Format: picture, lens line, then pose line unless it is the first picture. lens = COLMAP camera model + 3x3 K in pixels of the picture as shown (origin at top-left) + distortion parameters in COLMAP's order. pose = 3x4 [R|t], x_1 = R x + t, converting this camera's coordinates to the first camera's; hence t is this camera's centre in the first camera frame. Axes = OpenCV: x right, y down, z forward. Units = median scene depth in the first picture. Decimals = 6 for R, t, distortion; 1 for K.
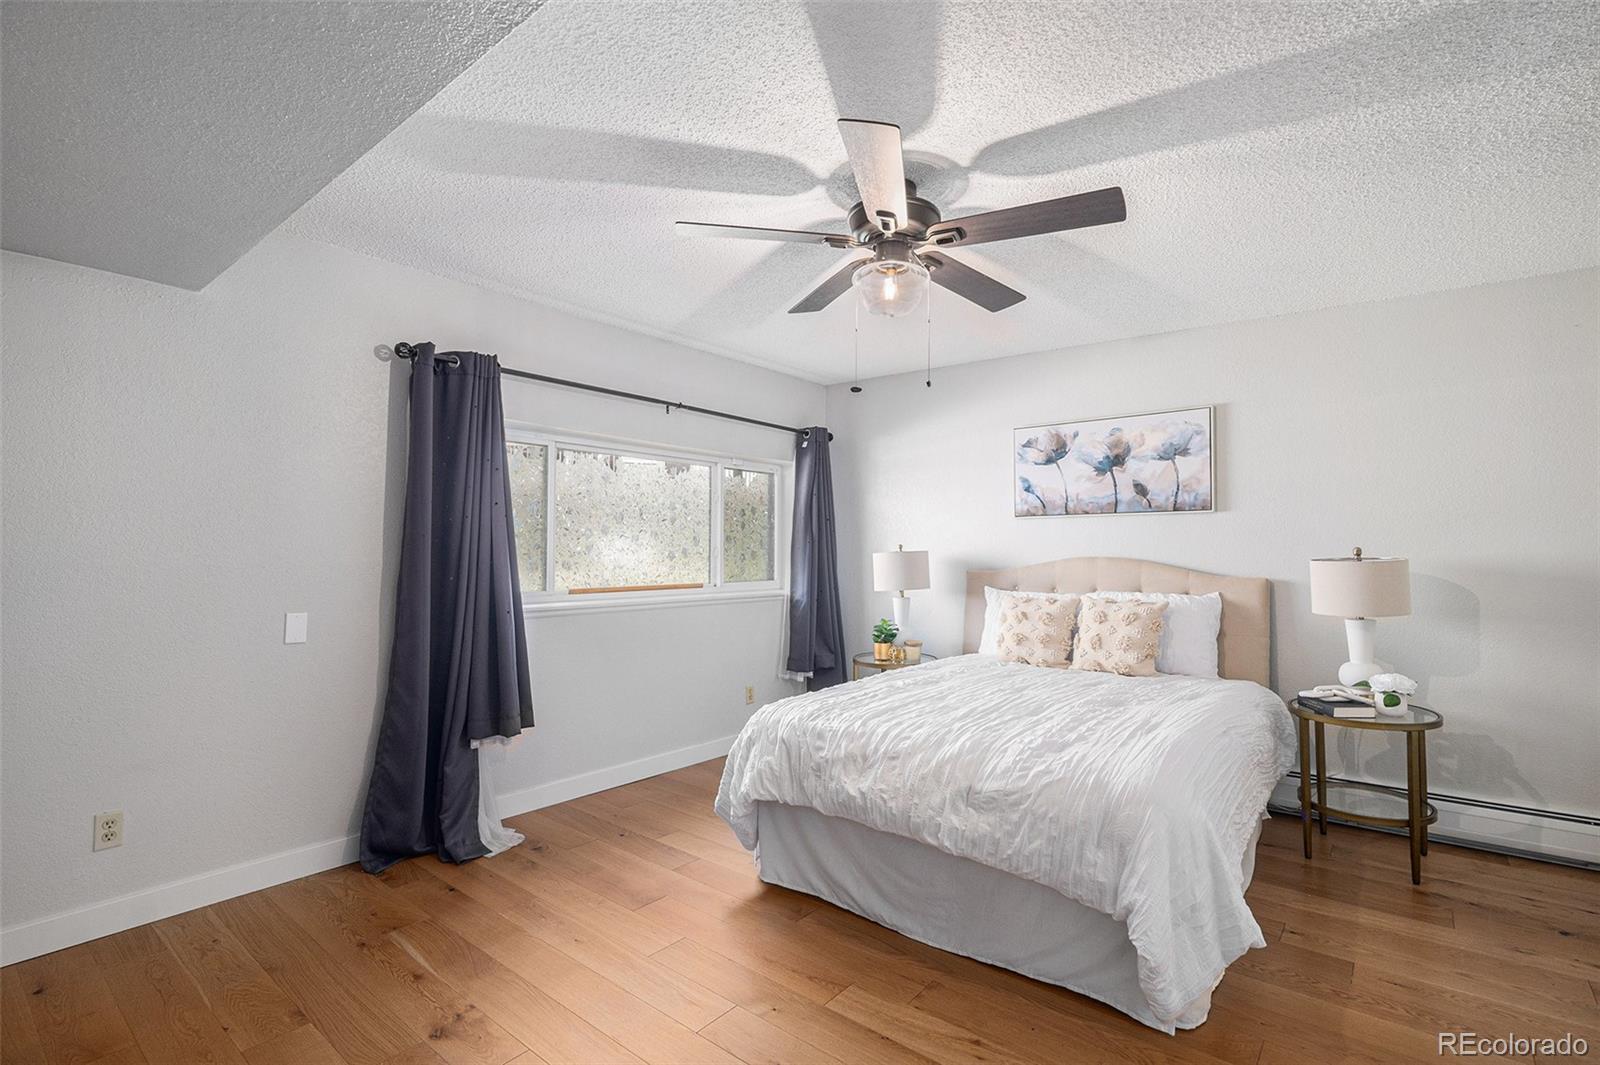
lens RADIAL K [[780.0, 0, 794.9], [0, 780.0, 532.2], [0, 0, 1]] dist [0.002110, 0.000270]
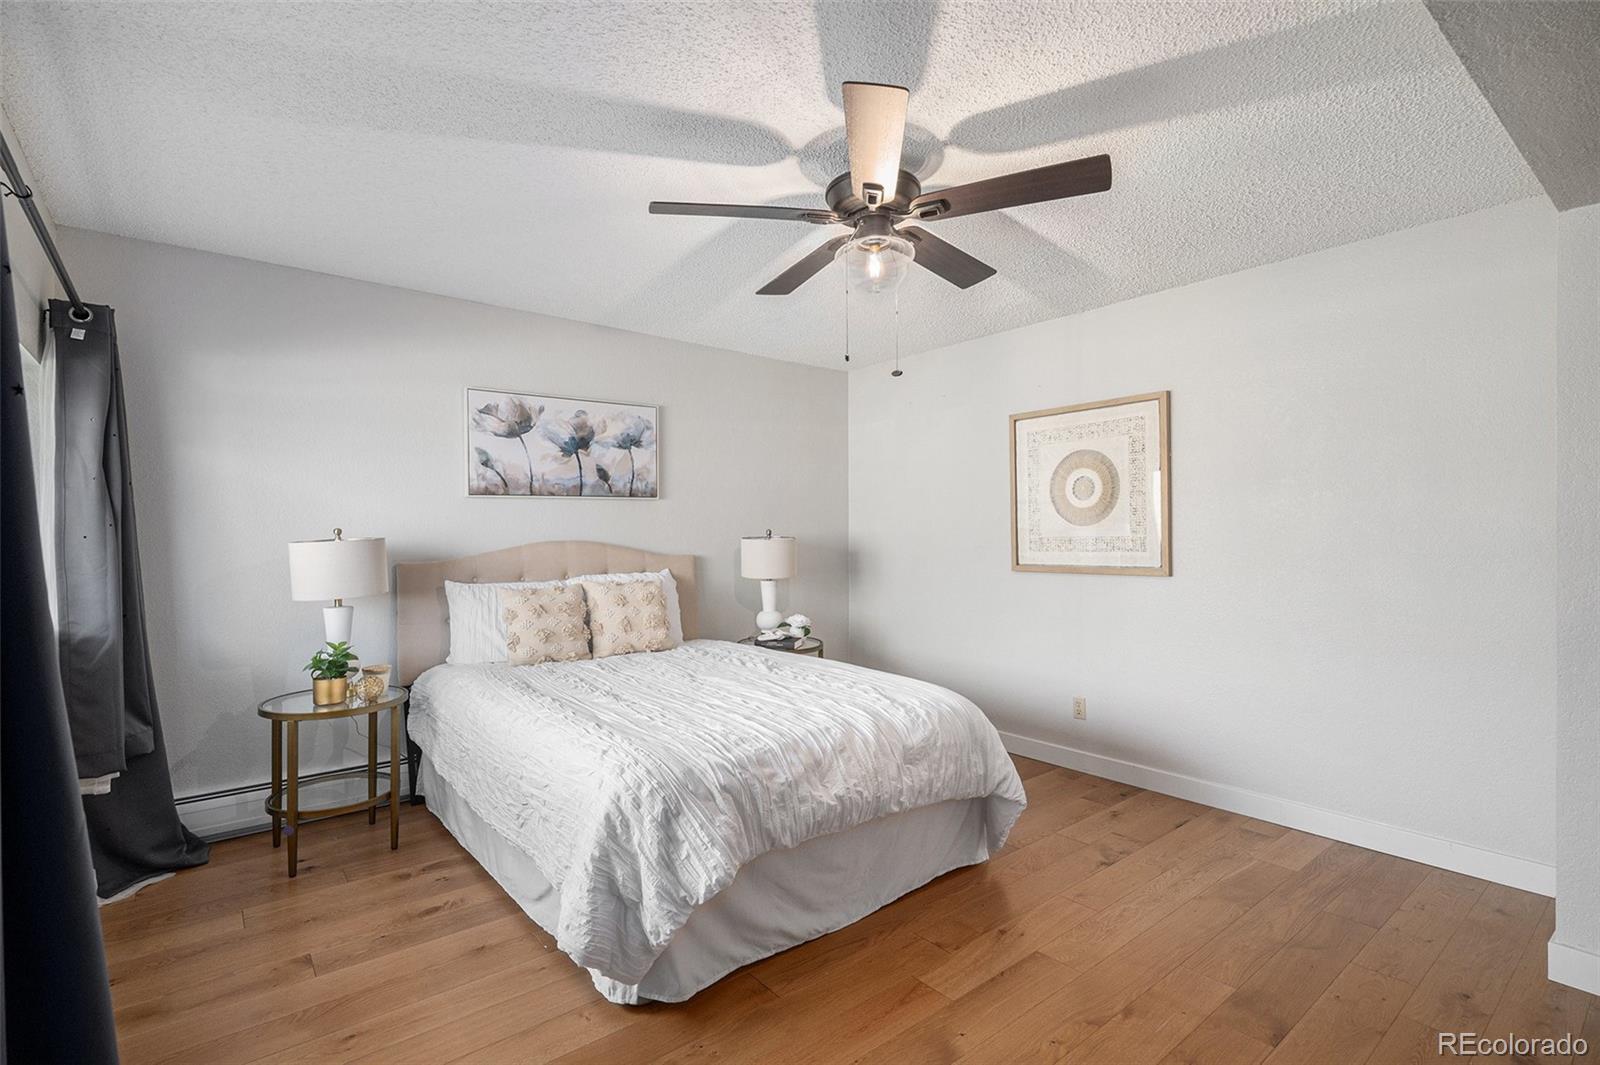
lens RADIAL K [[780.0, 0, 794.9], [0, 780.0, 532.2], [0, 0, 1]] dist [0.002110, 0.000270]
pose [[0.175699, -0.007948, 0.984412, -0.524692], [-0.013420, 0.999855, 0.010468, 0.007397], [-0.984353, -0.015050, 0.175567, 0.567026]]
